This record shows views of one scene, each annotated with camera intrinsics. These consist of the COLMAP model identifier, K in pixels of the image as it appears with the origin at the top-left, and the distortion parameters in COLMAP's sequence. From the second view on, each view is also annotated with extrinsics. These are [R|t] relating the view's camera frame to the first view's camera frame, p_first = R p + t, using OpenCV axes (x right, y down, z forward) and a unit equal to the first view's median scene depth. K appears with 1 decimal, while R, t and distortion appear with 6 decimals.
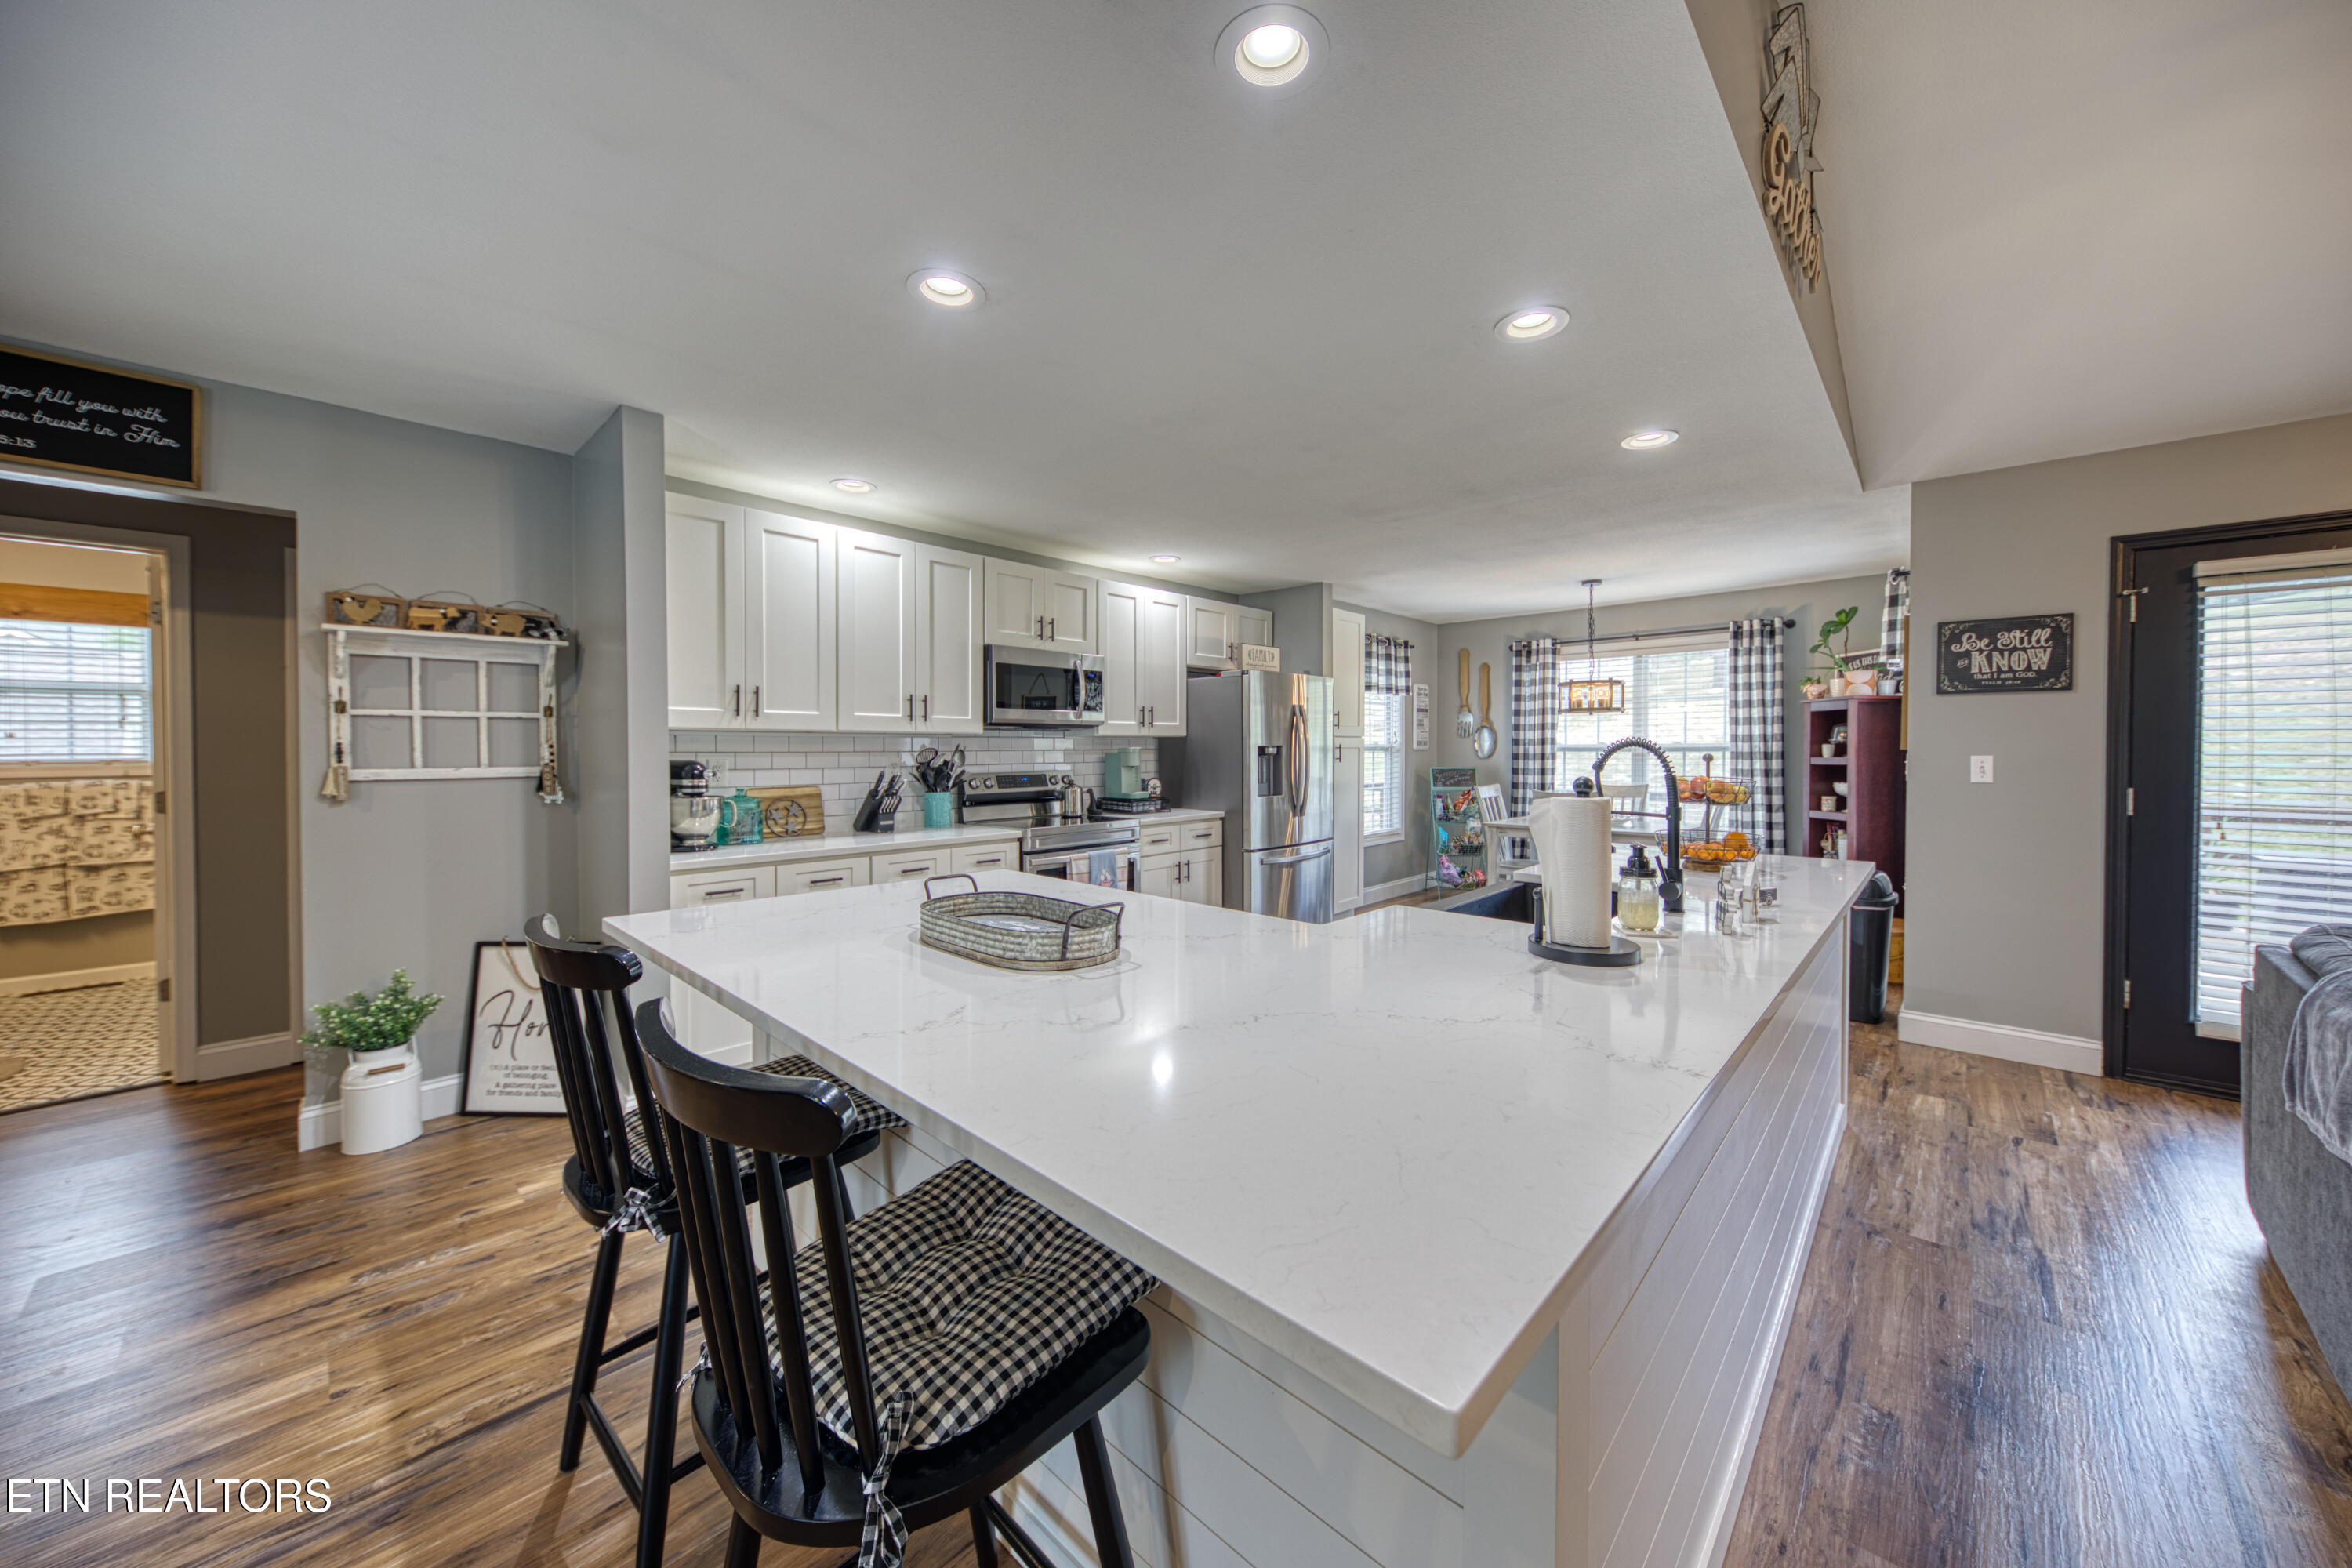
lens RADIAL K [[826.3, 0, 1216.9], [0, 826.3, 760.2], [0, 0, 1]] dist [0.005959, -0.002948]
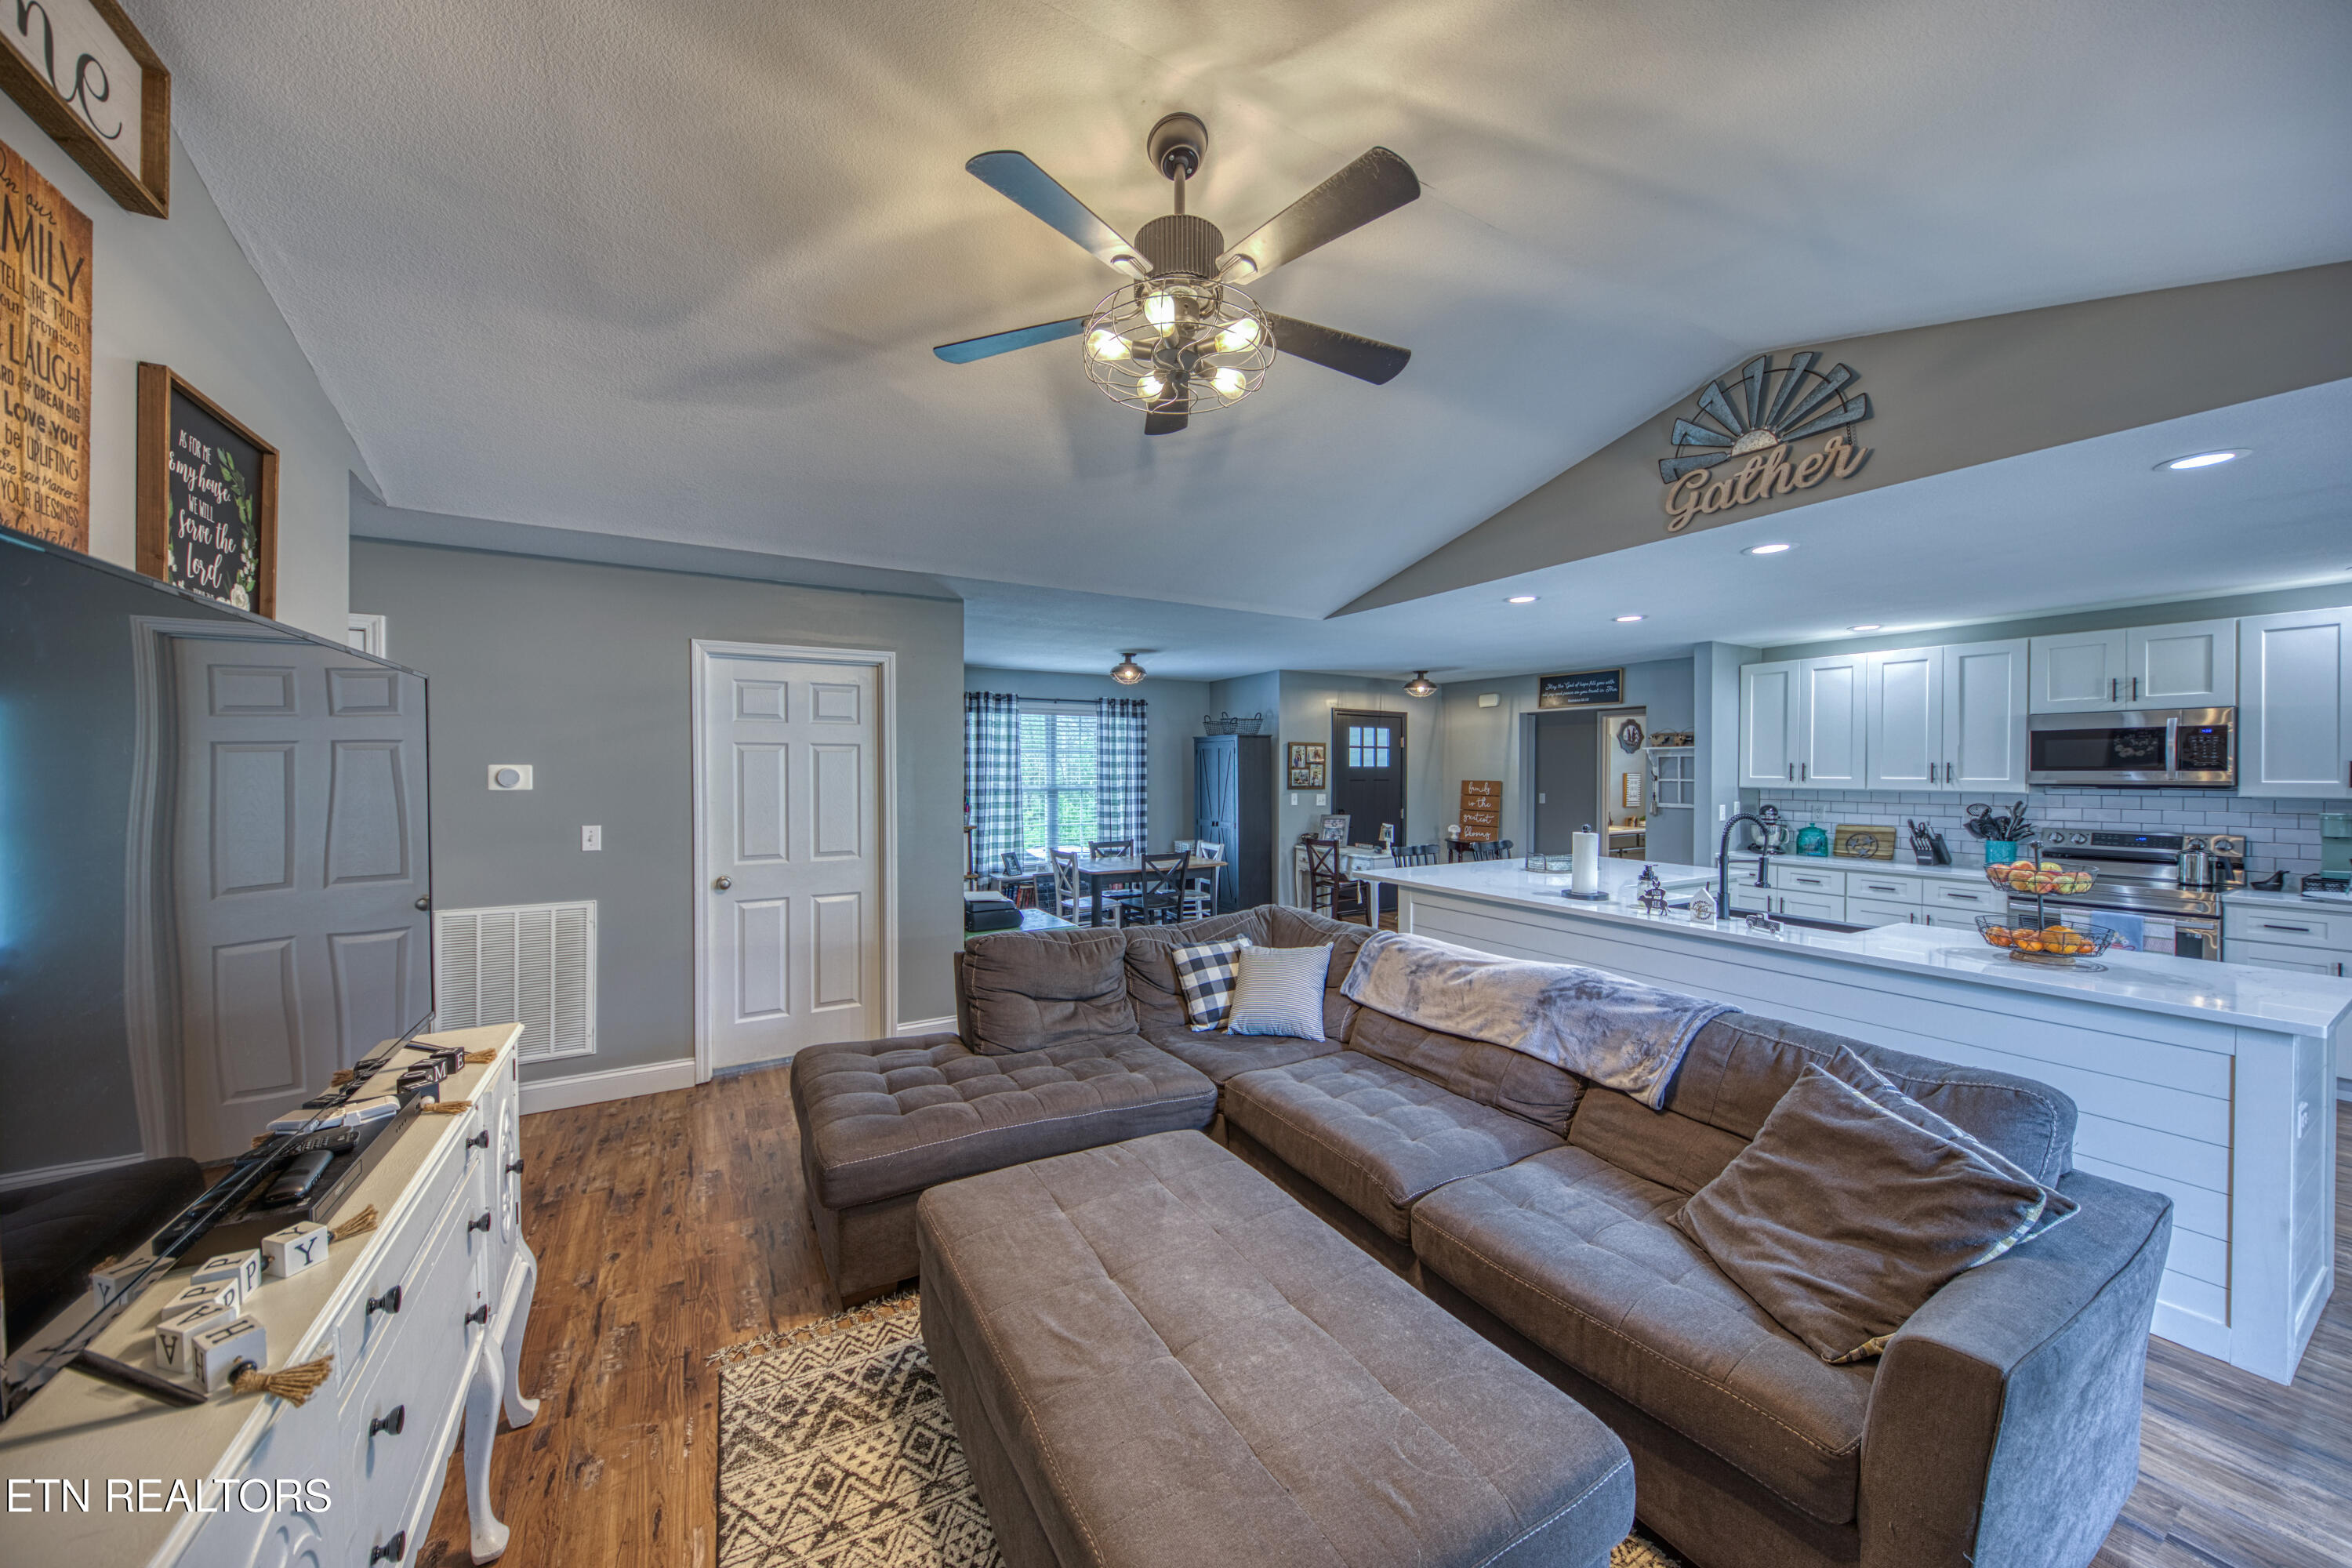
lens RADIAL K [[826.3, 0, 1145.9], [0, 826.3, 780.7], [0, 0, 1]] dist [0.005959, -0.002948]
pose [[-0.313722, 0.011702, -0.949443, 1.157864], [-0.015225, 0.999734, 0.017353, -0.048571], [0.949393, 0.019900, -0.313460, 0.196790]]
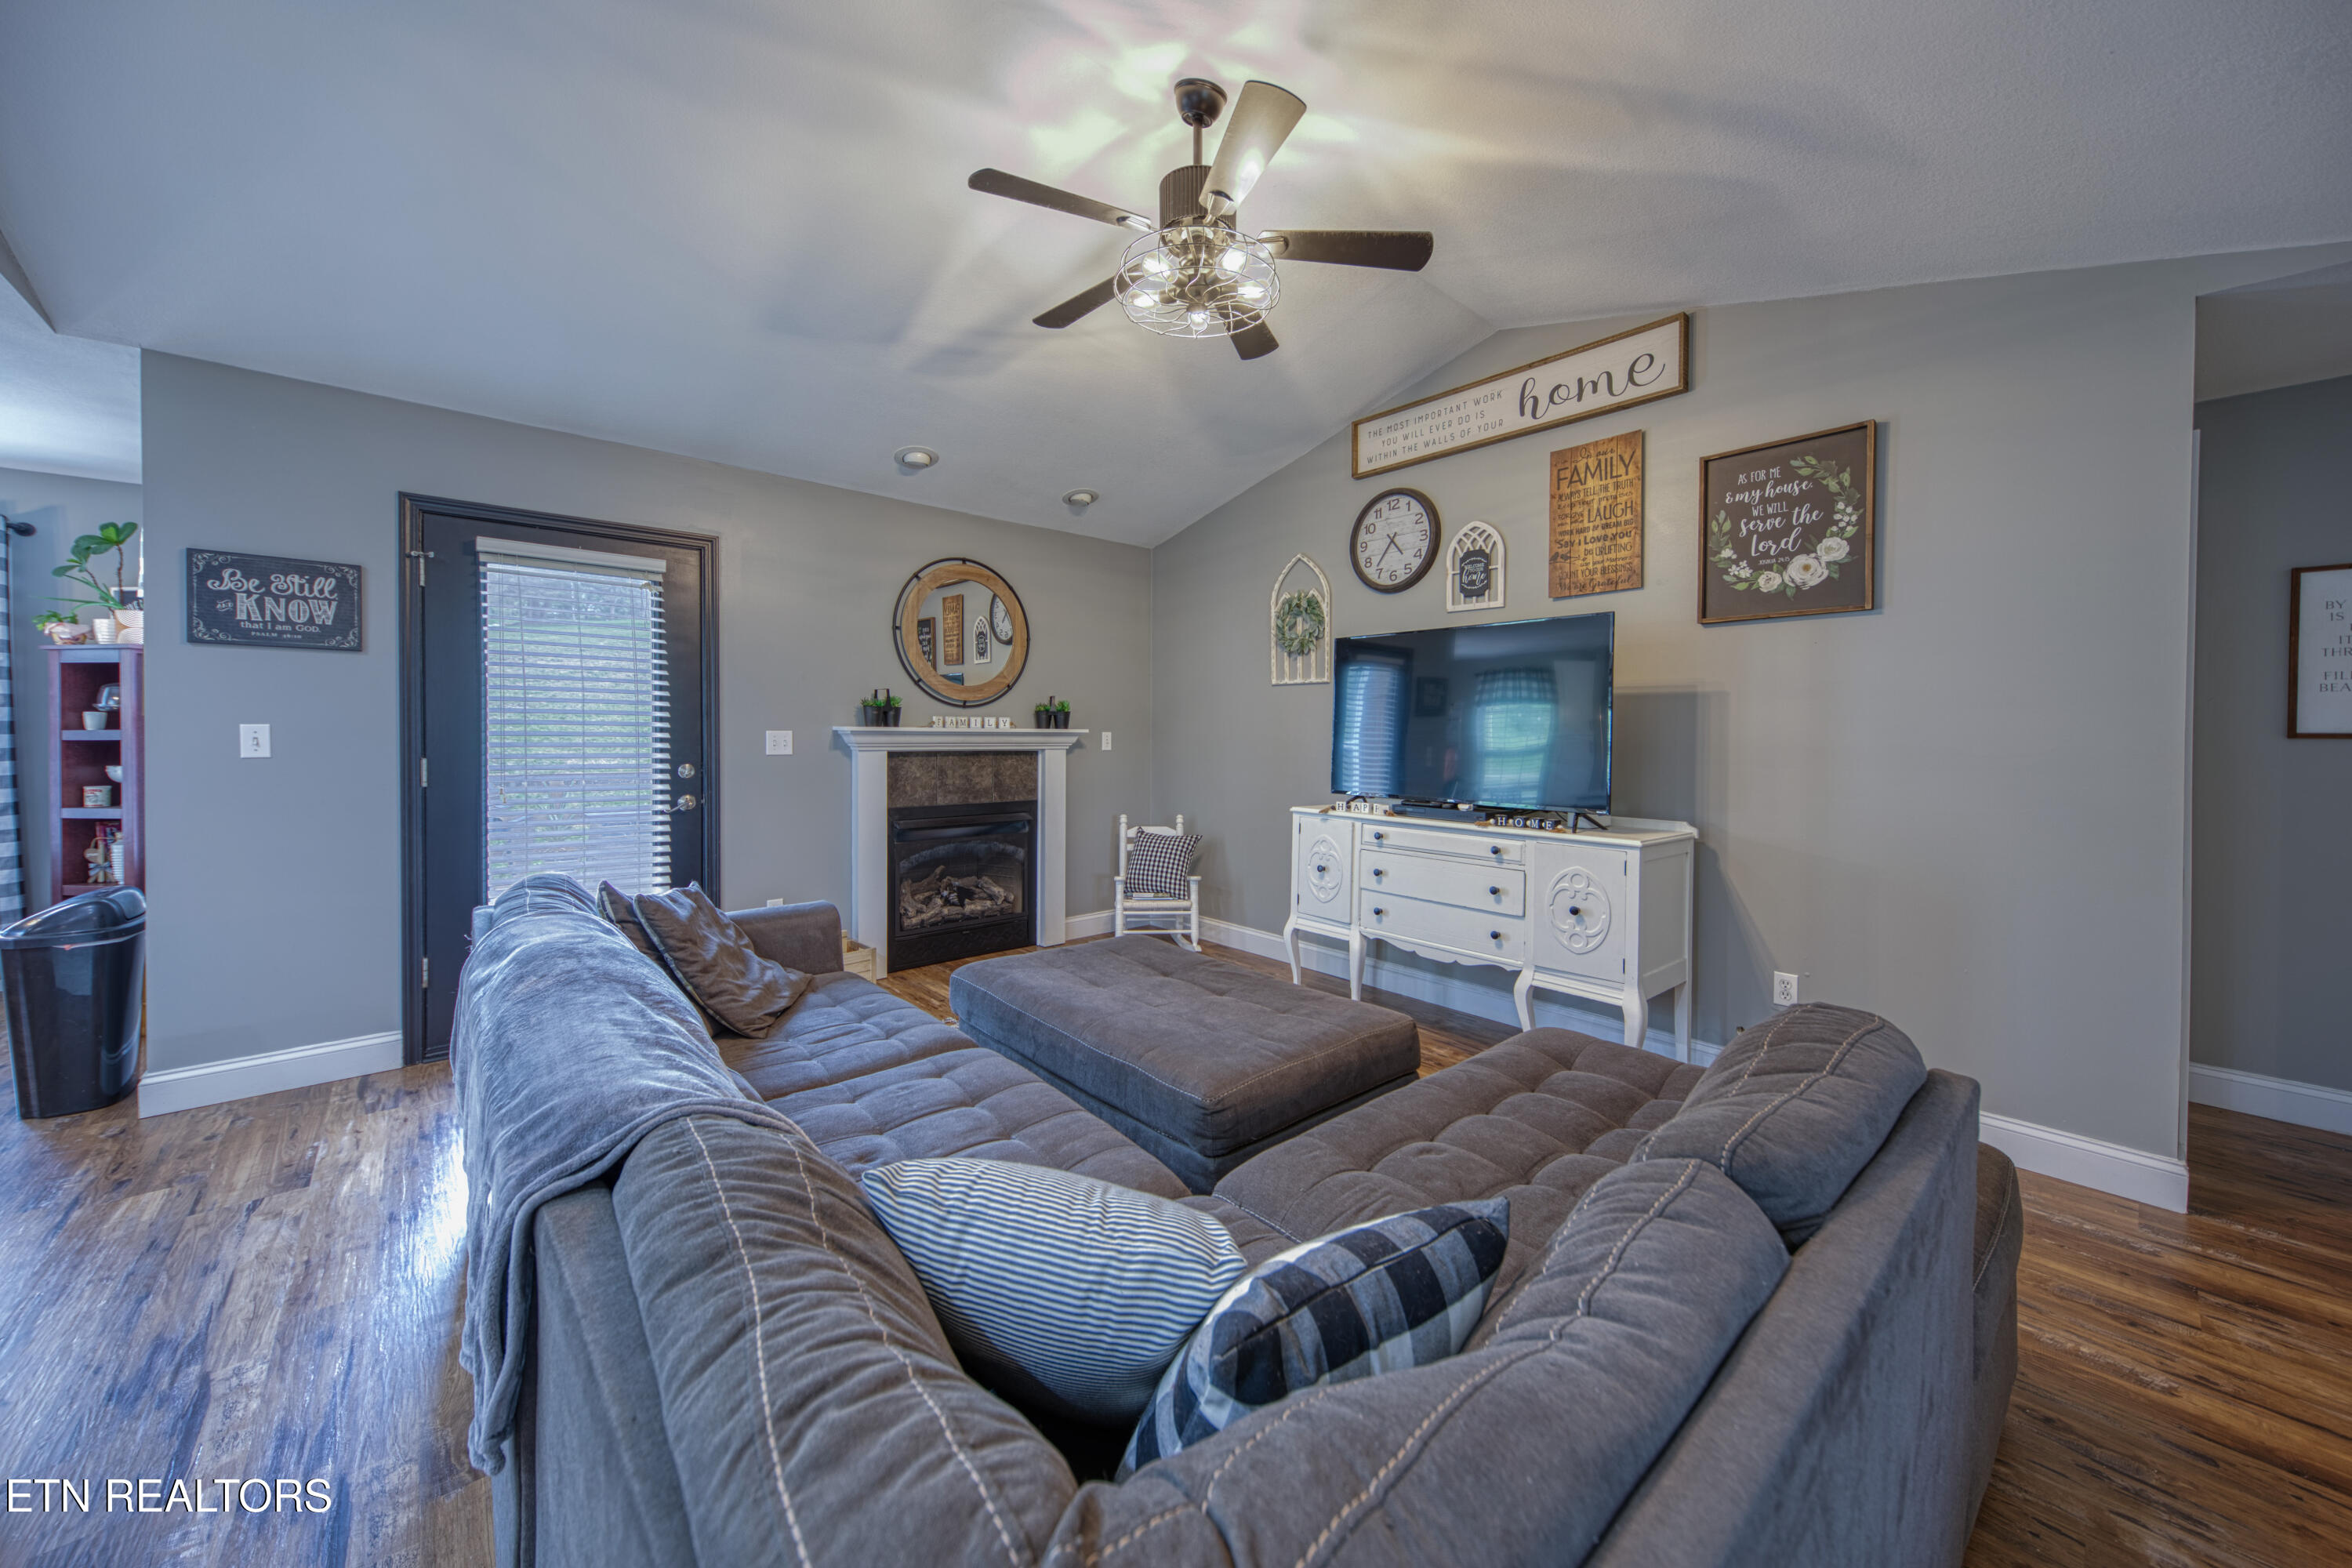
lens RADIAL K [[826.1, 0, 1174.3], [0, 826.1, 746.1], [0, 0, 1]] dist [0.001484, -0.000165]
pose [[0.108216, -0.015570, 0.994005, 0.180637], [0.007696, 0.999861, 0.014824, 0.008616], [-0.994098, 0.006046, 0.108321, 0.021325]]
